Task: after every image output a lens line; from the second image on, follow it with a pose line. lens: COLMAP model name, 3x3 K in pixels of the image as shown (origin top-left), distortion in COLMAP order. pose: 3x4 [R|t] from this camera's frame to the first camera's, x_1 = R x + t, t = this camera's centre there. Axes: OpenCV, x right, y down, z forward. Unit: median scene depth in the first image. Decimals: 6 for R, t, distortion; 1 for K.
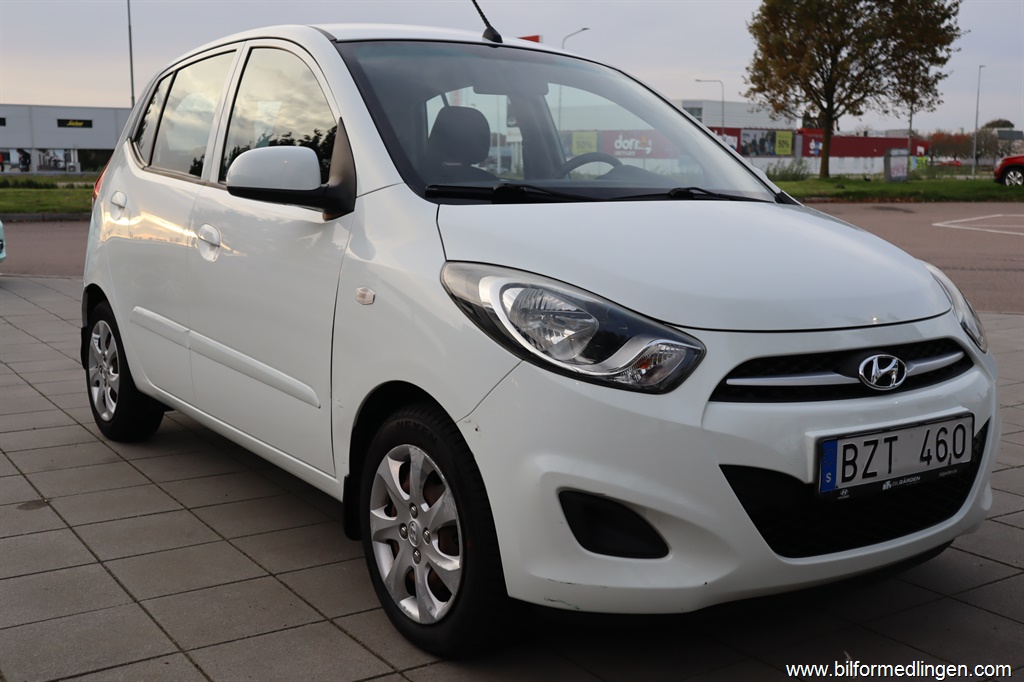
lens RADIAL K [[1122.7, 0, 516.1], [0, 1122.7, 339.6], [0, 0, 1]] dist [0.014045, 0.000000]
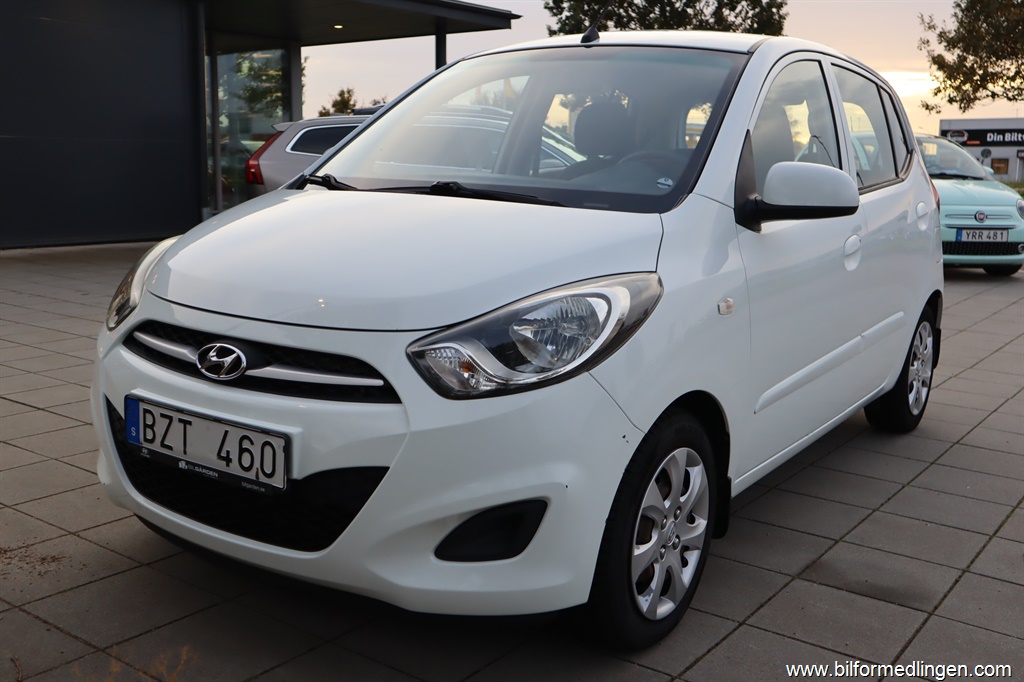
lens RADIAL K [[1018.7, 0, 509.6], [0, 1018.7, 334.2], [0, 0, 1]] dist [0.004416, 0.000000]
pose [[0.332721, 0.153091, -0.930516, 1.285634], [-0.151201, 0.982629, 0.107600, -0.135300], [0.930825, 0.104894, 0.350089, 0.938602]]
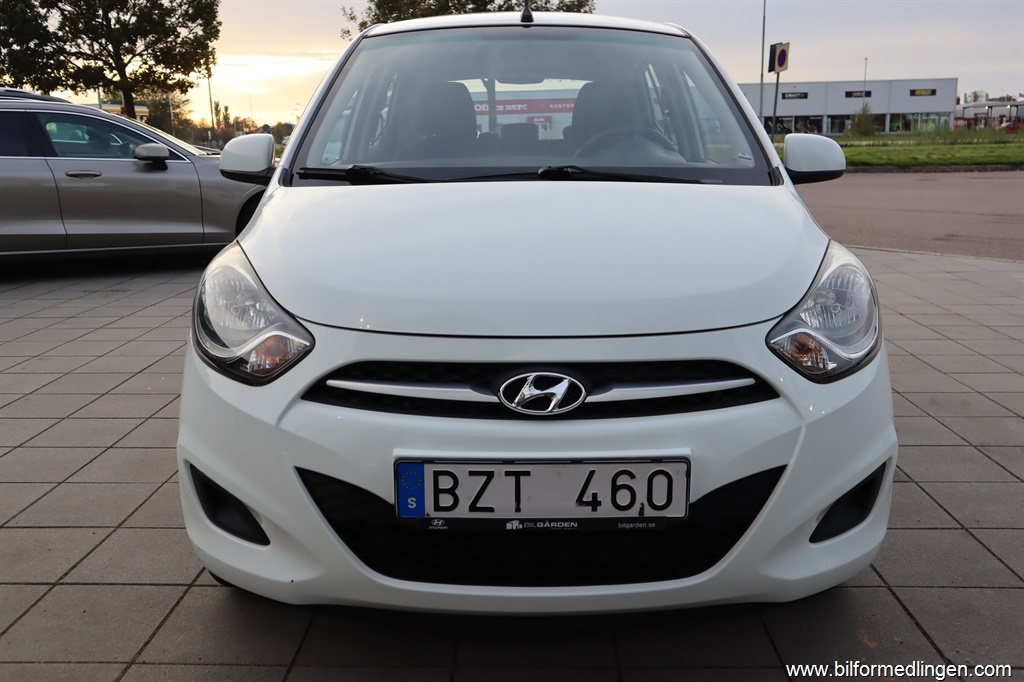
lens RADIAL K [[919.1, 0, 511.5], [0, 919.1, 342.4], [0, 0, 1]] dist [-0.067580, 0.023479]
pose [[0.813405, 0.104341, -0.572263, 0.713457], [-0.059950, 0.993579, 0.095947, -0.075480], [0.578600, -0.043736, 0.814438, 0.436137]]
